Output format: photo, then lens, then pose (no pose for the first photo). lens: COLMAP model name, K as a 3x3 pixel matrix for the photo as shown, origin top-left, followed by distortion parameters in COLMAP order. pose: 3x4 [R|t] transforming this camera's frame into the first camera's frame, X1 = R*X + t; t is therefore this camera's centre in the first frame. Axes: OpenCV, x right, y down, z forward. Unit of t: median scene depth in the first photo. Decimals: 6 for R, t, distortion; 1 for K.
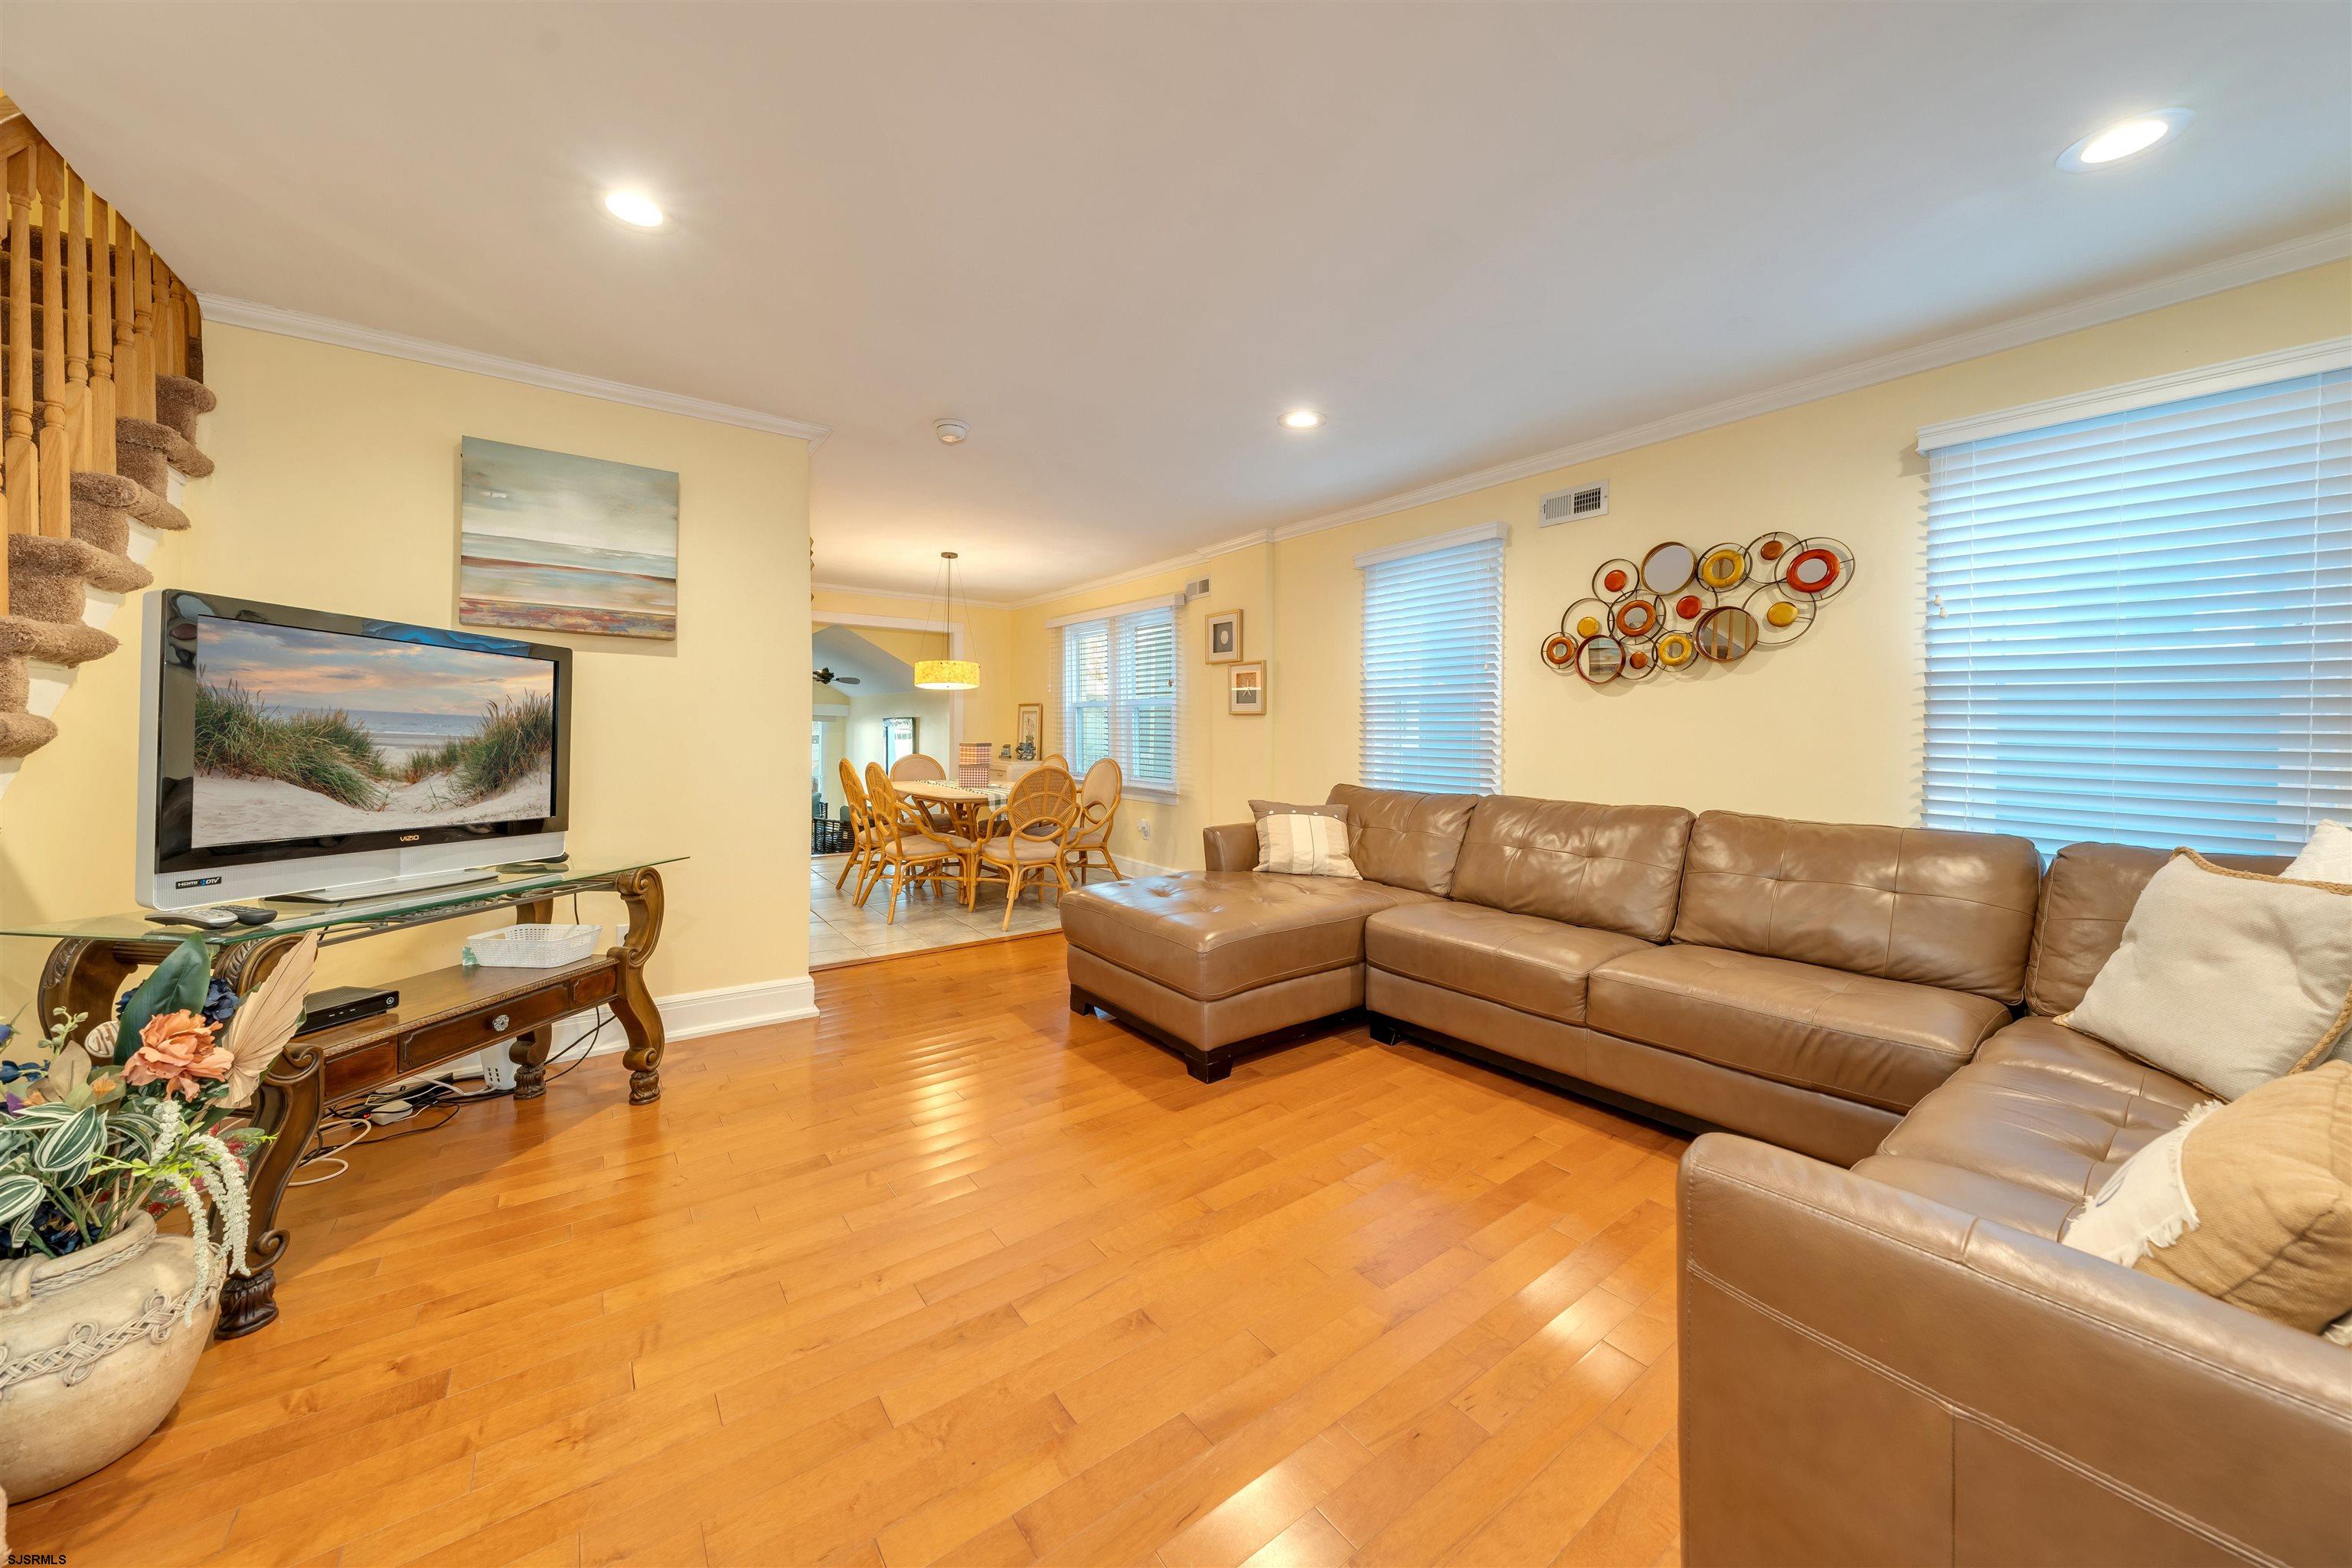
lens RADIAL K [[780.0, 0, 1166.5], [0, 780.0, 757.9], [0, 0, 1]] dist [-0.004862, 0.000151]
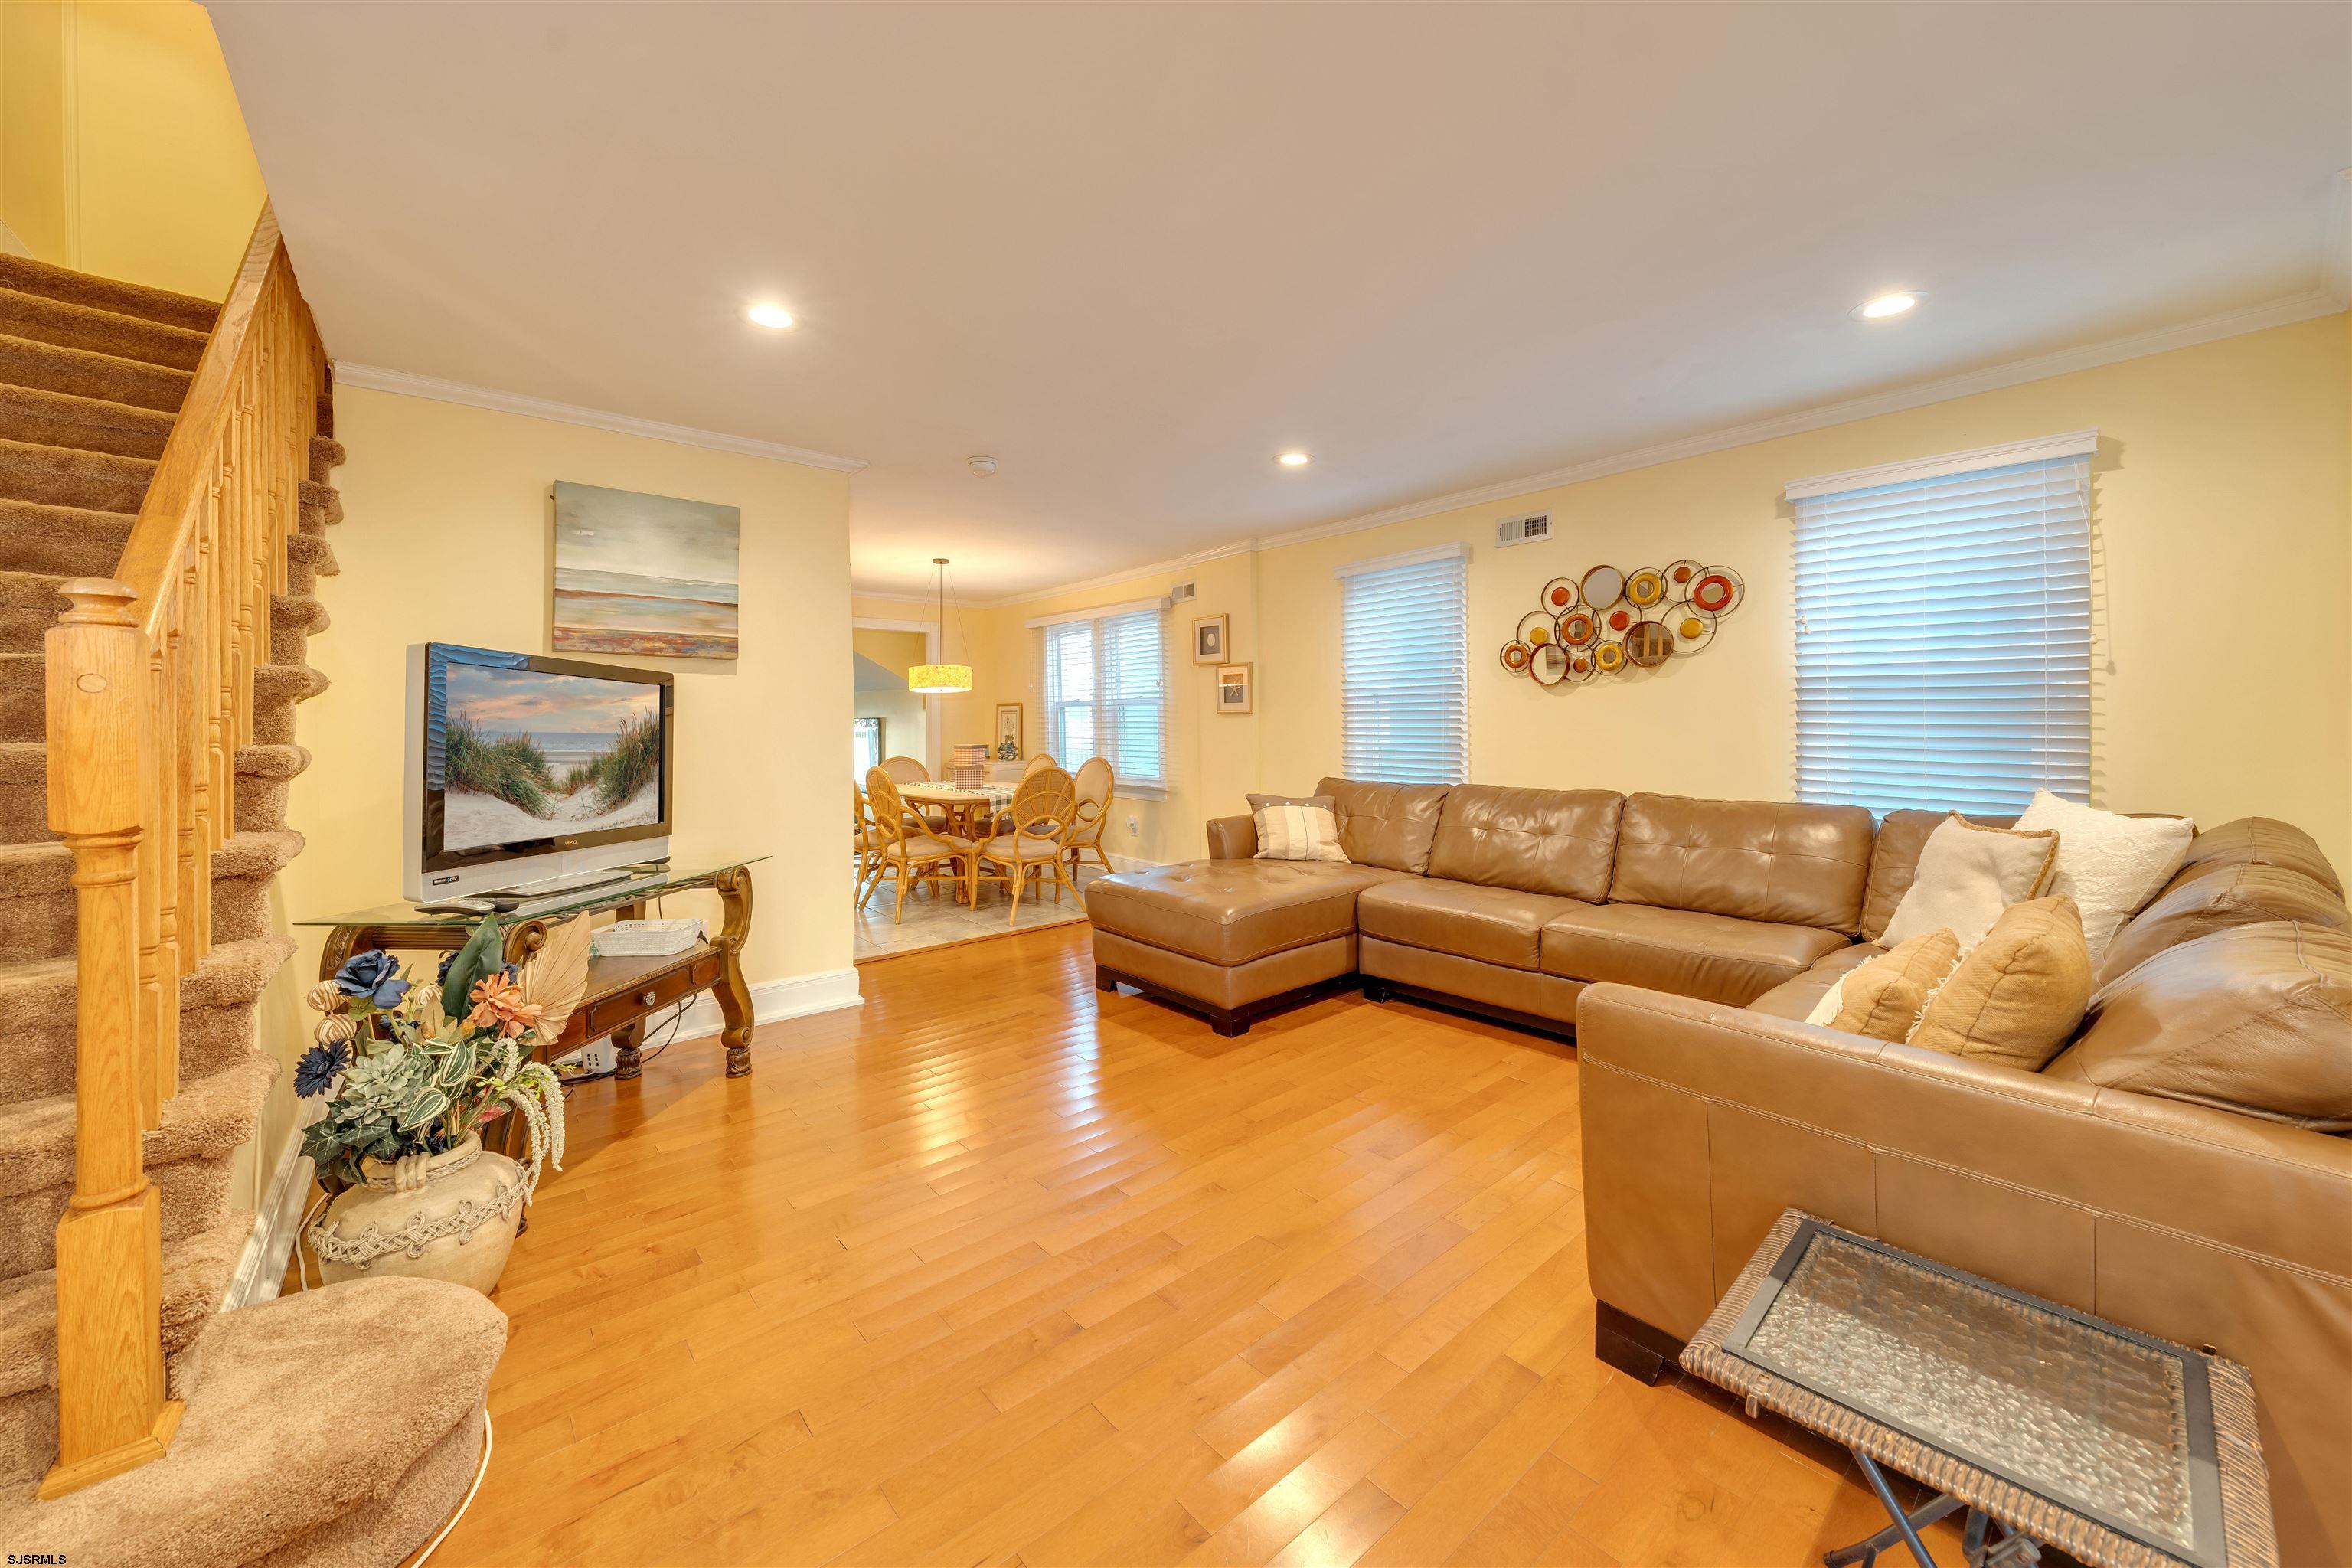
lens RADIAL K [[850.4, 0, 1195.3], [0, 850.4, 746.8], [0, 0, 1]] dist [-0.005110, -0.000392]
pose [[0.995142, -0.019144, 0.096575, -0.115690], [0.019653, 0.999798, -0.004326, -0.012099], [-0.096473, 0.006203, 0.995316, -0.262857]]
